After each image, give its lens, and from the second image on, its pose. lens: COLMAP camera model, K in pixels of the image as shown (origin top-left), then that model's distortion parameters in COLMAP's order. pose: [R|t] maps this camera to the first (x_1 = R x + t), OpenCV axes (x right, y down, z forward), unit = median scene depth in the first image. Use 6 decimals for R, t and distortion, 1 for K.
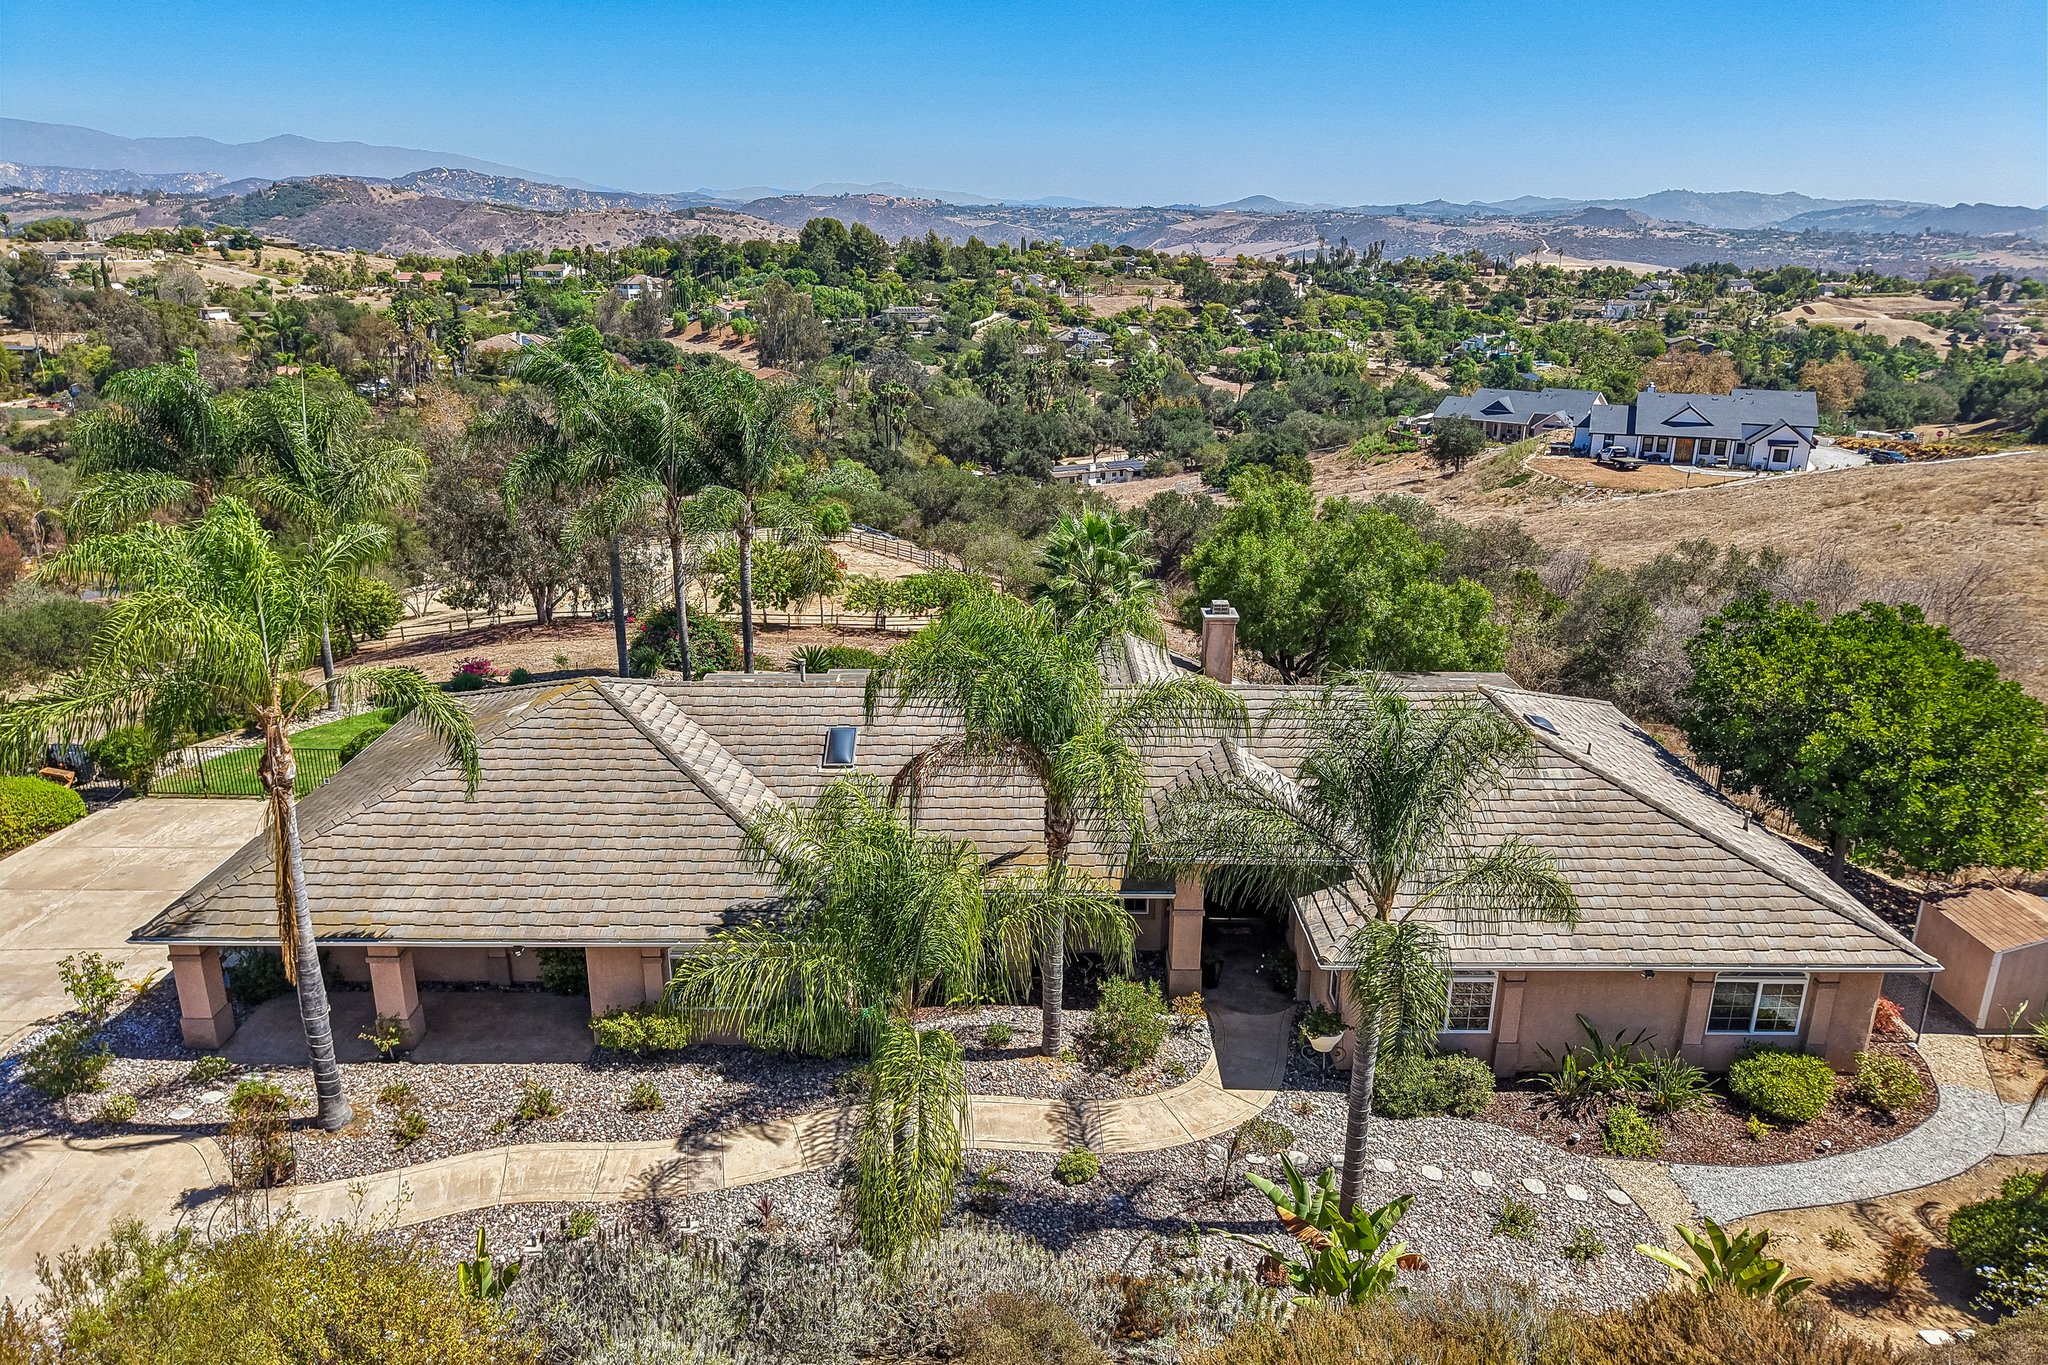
lens RADIAL K [[1378.8, 0, 1024.0], [0, 1378.8, 682.5], [0, 0, 1]] dist [0.011300, -0.000255]
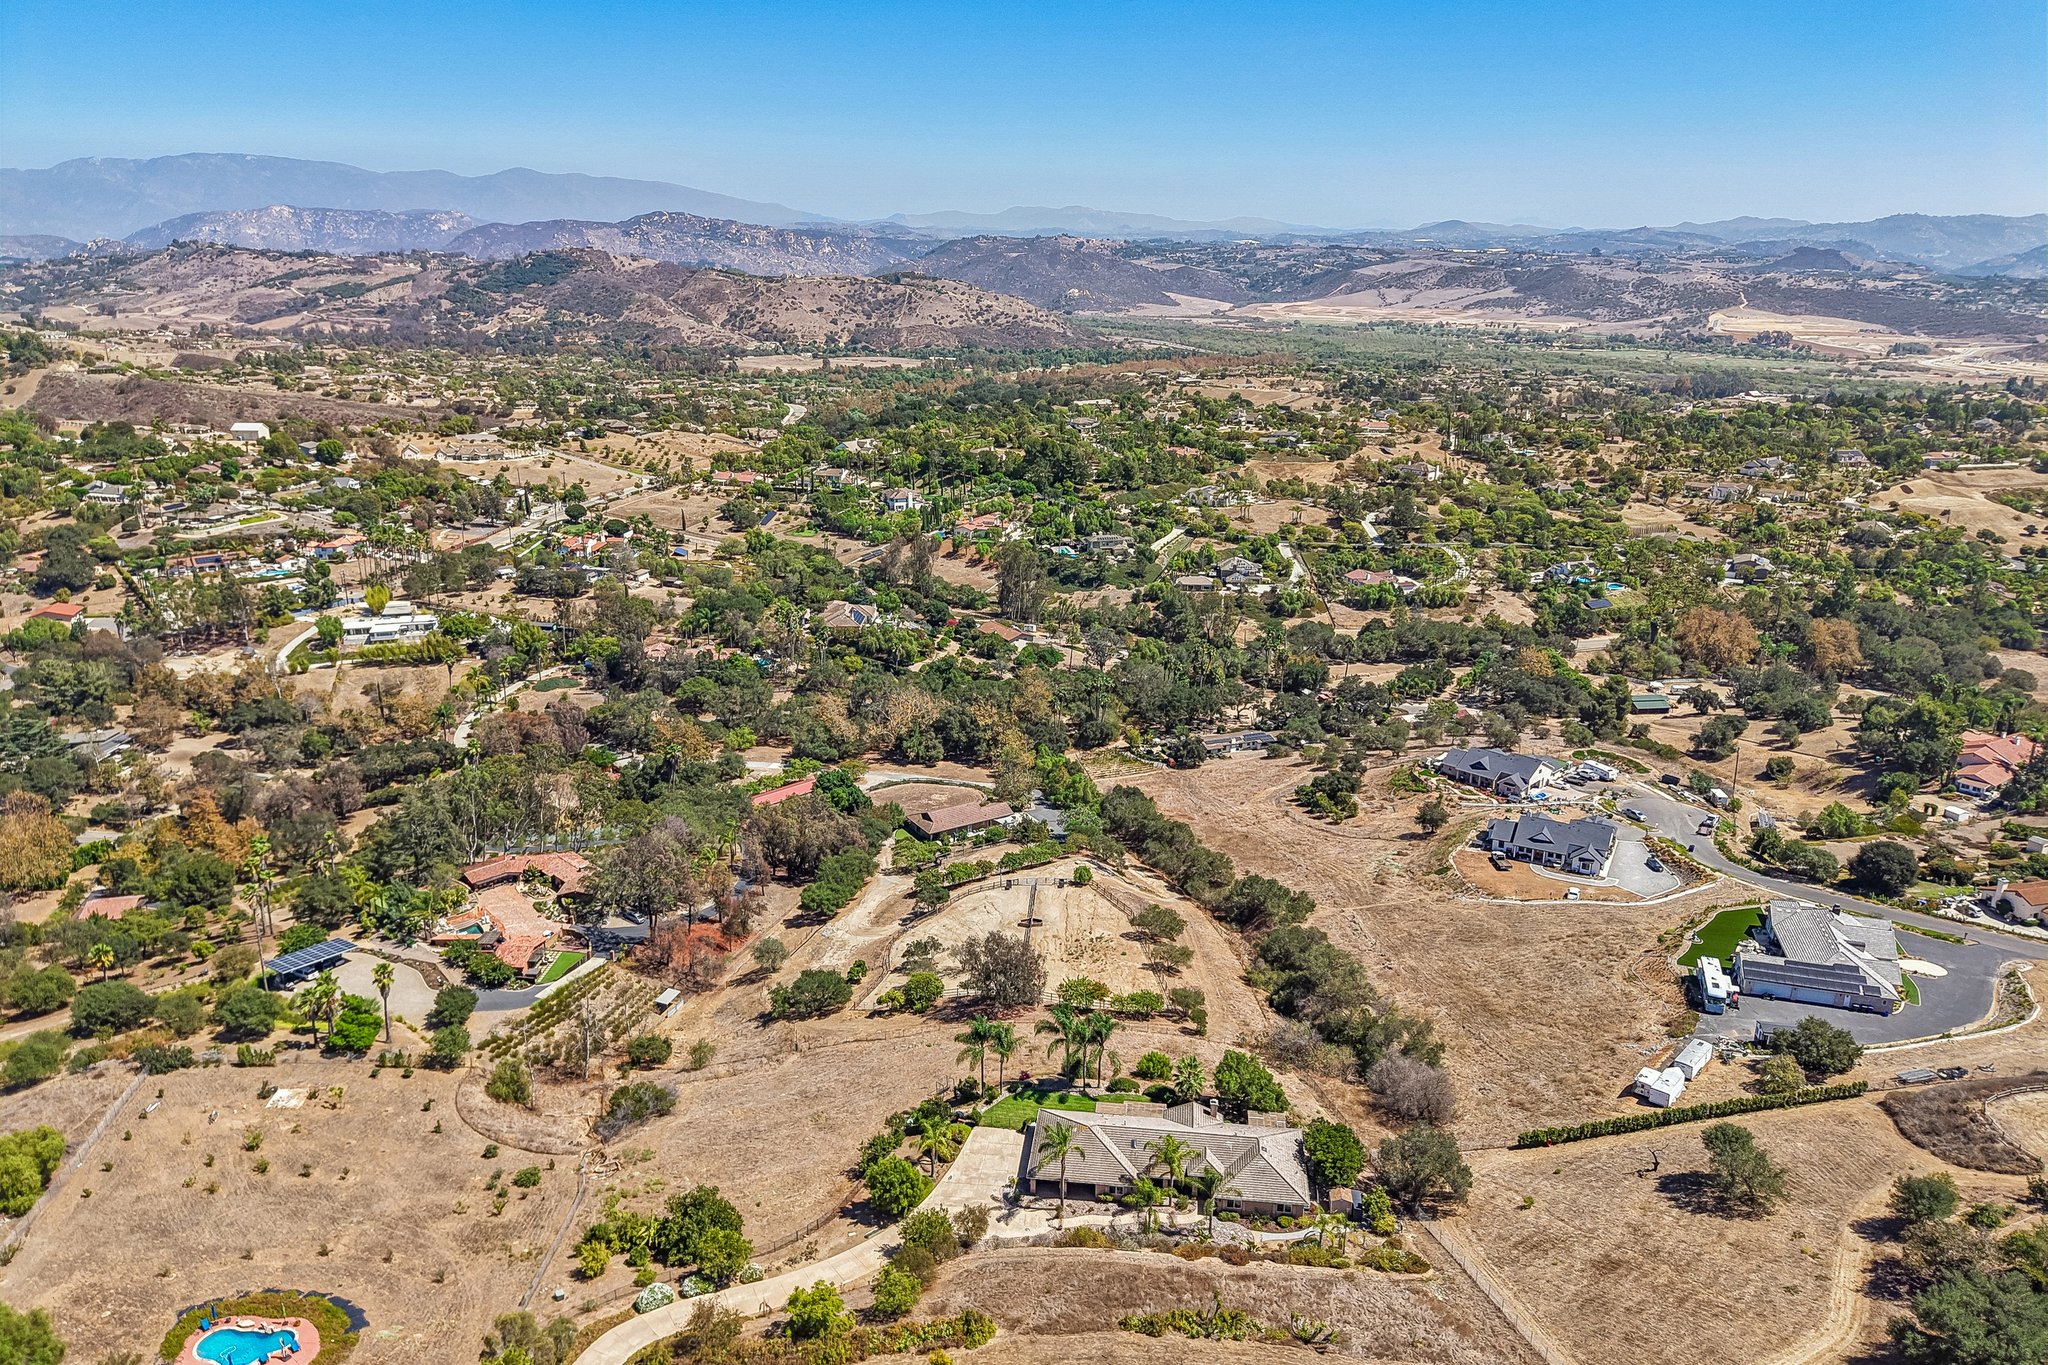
lens RADIAL K [[1376.6, 0, 1024.0], [0, 1376.6, 682.5], [0, 0, 1]] dist [0.019265, -0.000619]
pose [[0.991719, 0.032601, -0.124217, 0.002218], [-0.034201, 0.999357, -0.010770, -0.072008], [0.123786, 0.014929, 0.992197, -0.190542]]
